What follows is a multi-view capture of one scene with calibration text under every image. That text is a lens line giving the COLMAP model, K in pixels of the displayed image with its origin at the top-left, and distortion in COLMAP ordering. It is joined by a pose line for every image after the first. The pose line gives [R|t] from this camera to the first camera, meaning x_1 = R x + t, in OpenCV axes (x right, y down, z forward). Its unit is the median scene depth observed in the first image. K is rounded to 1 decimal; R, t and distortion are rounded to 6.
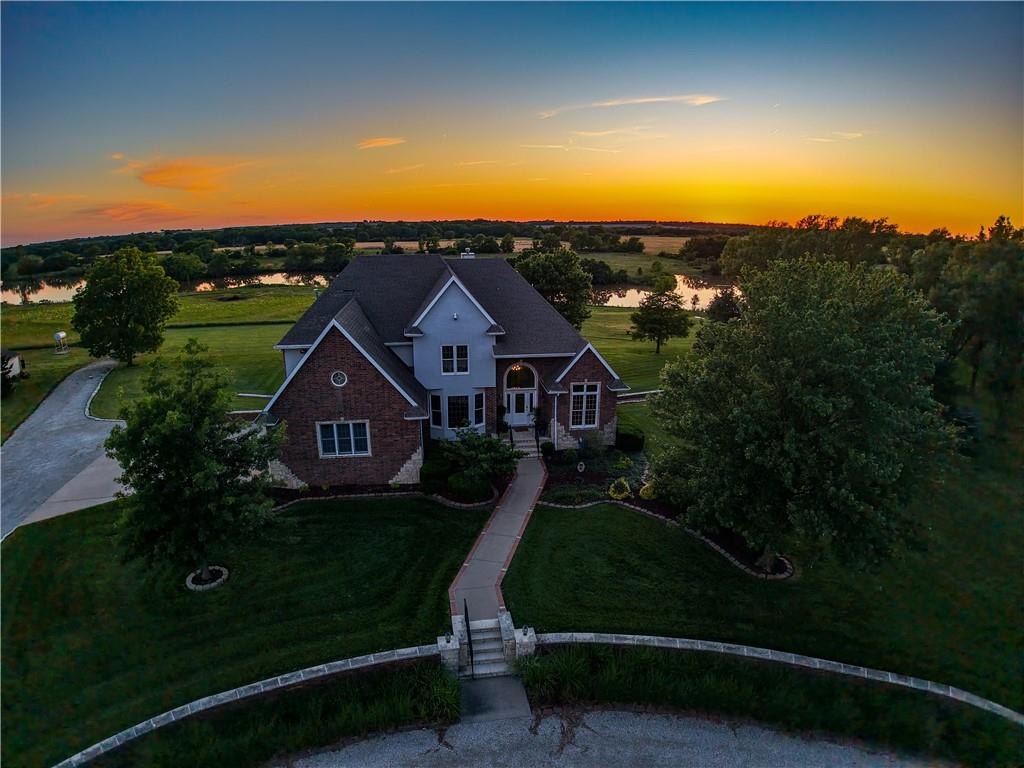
lens RADIAL K [[582.0, 0, 512.0], [0, 582.0, 384.0], [0, 0, 1]] dist [-0.140822, -0.001782]
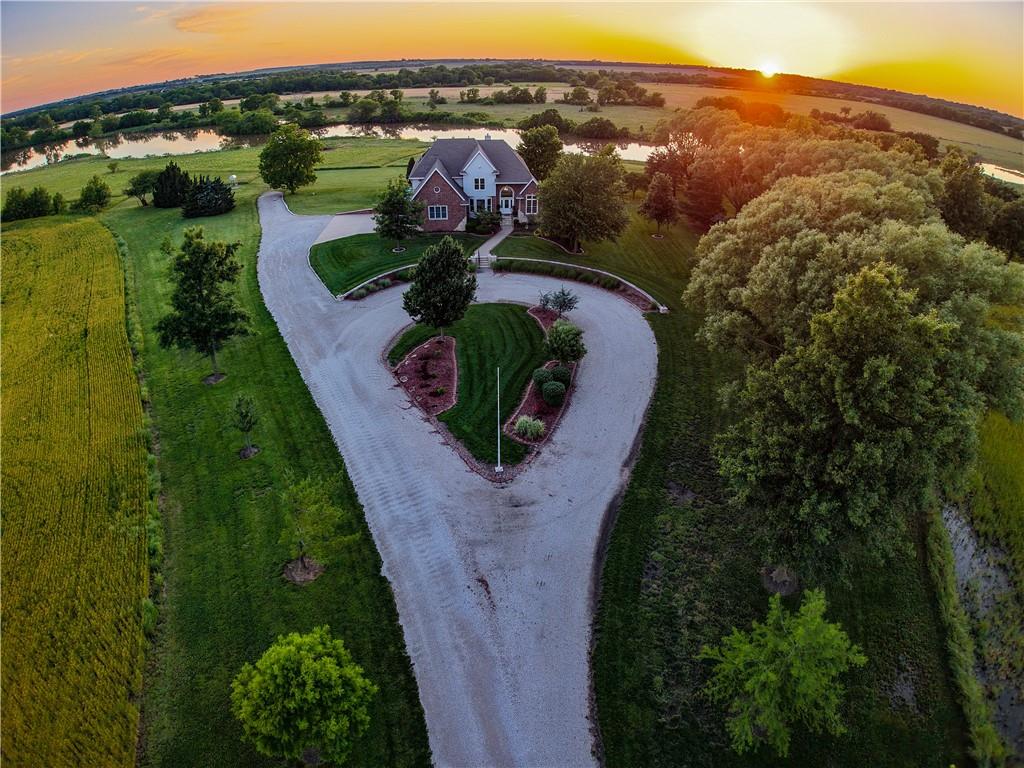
lens RADIAL K [[582.0, 0, 512.0], [0, 582.0, 384.0], [0, 0, 1]] dist [-0.140822, -0.001782]
pose [[0.997392, 0.038502, -0.061043, 0.260188], [-0.021666, 0.966532, 0.255628, 0.180911], [0.068842, -0.253639, 0.964846, -1.839416]]
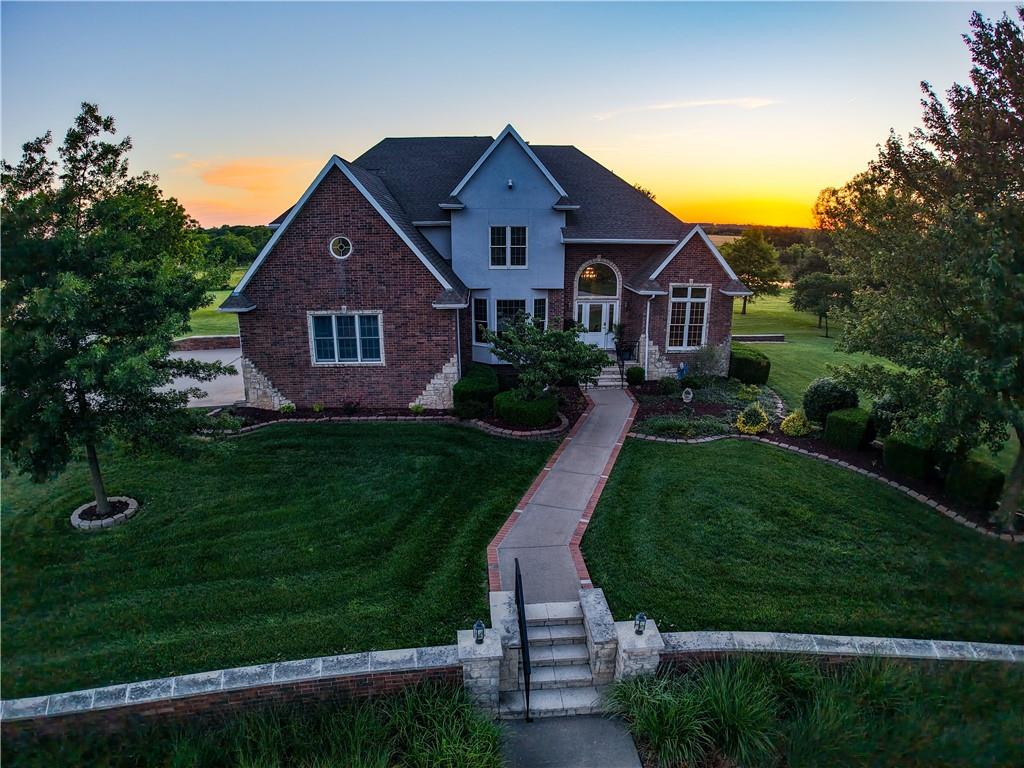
lens RADIAL K [[582.0, 0, 512.0], [0, 582.0, 384.0], [0, 0, 1]] dist [-0.140822, -0.001782]
pose [[0.995730, 0.022200, -0.089608, -0.029867], [-0.022712, 0.999731, -0.004699, 0.151212], [0.089480, 0.006715, 0.995966, 0.329324]]
